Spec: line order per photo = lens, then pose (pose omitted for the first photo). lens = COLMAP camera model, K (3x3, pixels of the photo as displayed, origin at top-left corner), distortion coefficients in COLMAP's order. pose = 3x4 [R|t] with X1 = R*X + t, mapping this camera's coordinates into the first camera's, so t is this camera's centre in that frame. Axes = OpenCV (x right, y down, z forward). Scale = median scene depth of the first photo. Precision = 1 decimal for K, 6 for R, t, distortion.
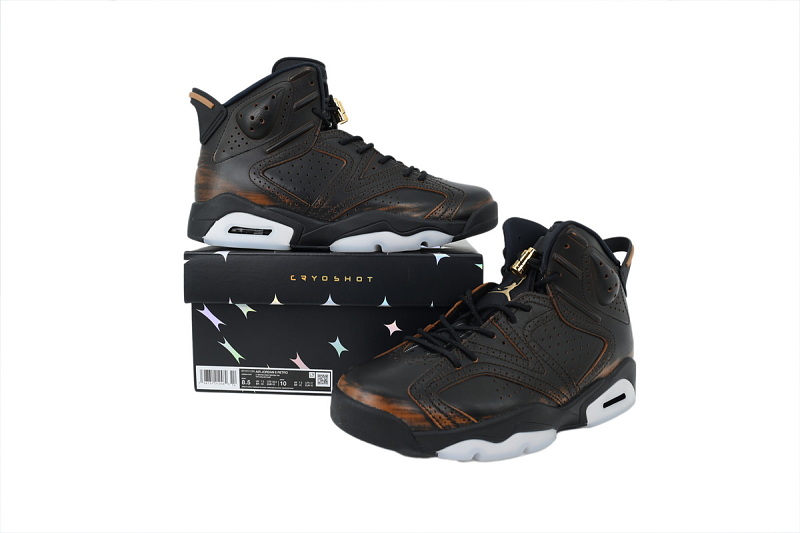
lens RADIAL K [[591.3, 0, 400.0], [0, 591.3, 266.5], [0, 0, 1]] dist [-0.000990, -0.000388]
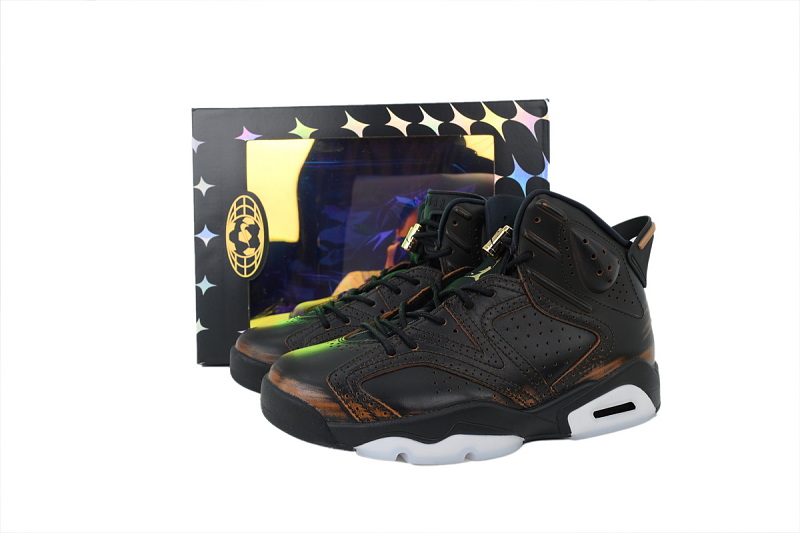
lens RADIAL K [[591.3, 0, 400.0], [0, 591.3, 266.5], [0, 0, 1]] dist [-0.000990, -0.000388]
pose [[0.962684, -0.009845, -0.270448, 0.325107], [-0.002884, 0.998908, -0.046626, 0.073397], [0.270611, 0.045666, 0.961605, 0.135378]]
